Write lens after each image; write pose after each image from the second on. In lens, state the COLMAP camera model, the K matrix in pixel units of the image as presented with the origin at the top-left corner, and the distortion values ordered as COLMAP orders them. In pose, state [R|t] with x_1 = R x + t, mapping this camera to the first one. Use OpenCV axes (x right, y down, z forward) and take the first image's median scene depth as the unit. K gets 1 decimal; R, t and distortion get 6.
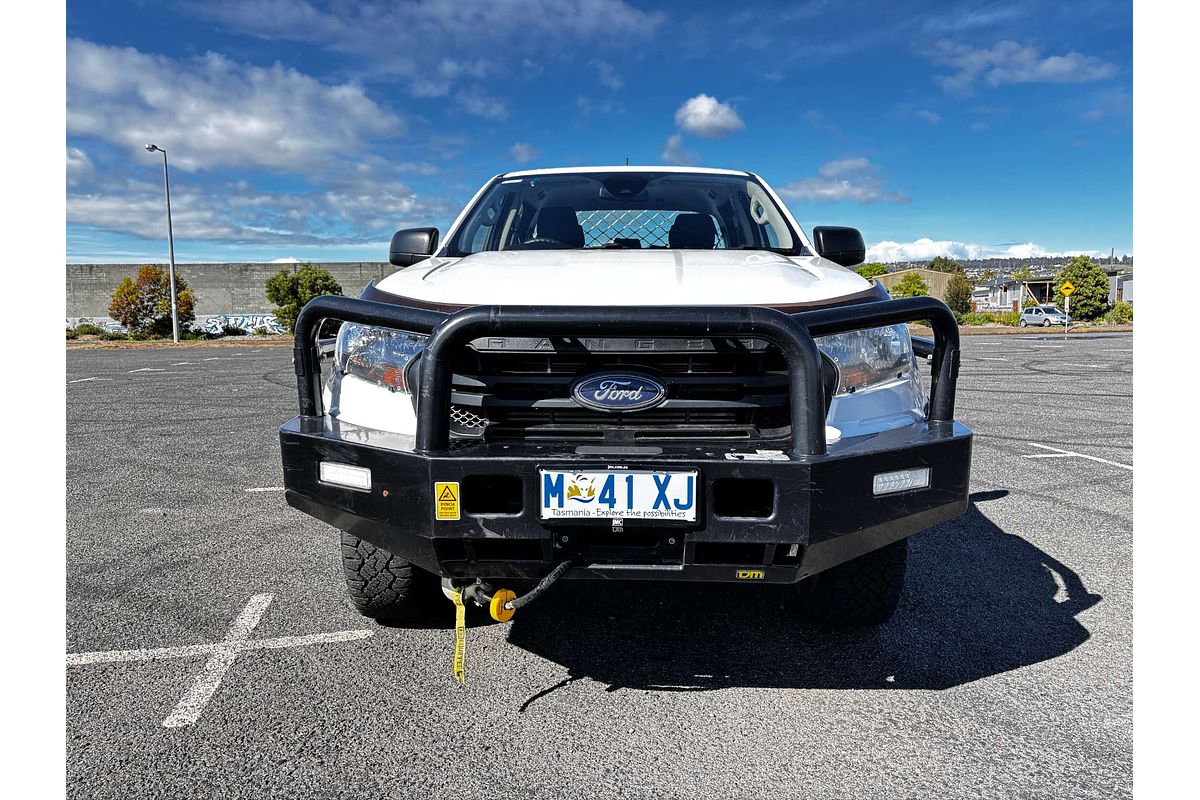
lens RADIAL K [[795.8, 0, 604.2], [0, 795.8, 396.7], [0, 0, 1]] dist [0.047708, -0.047216]
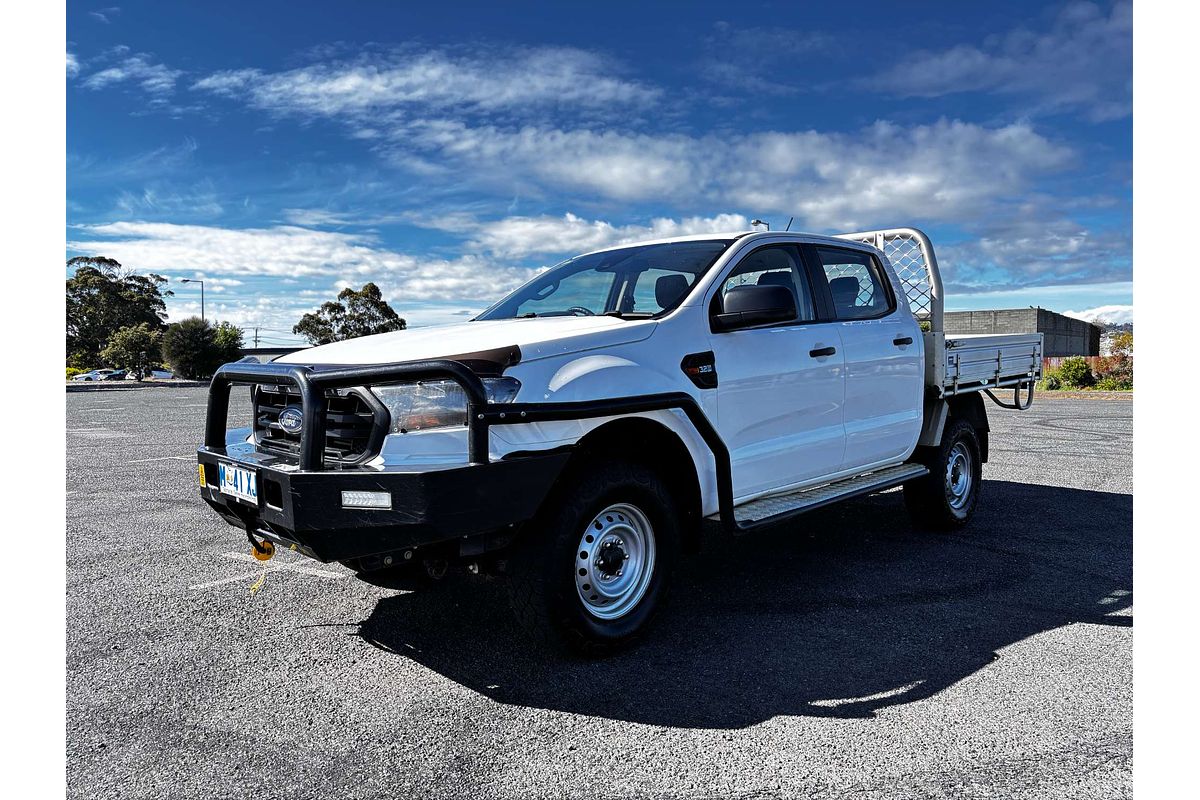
lens RADIAL K [[795.8, 0, 604.2], [0, 795.8, 396.7], [0, 0, 1]] dist [0.047708, -0.047216]
pose [[0.723291, 0.038180, -0.689487, 1.646766], [-0.080608, 0.996312, -0.029390, -0.059885], [0.685822, 0.076836, 0.723702, 0.324608]]
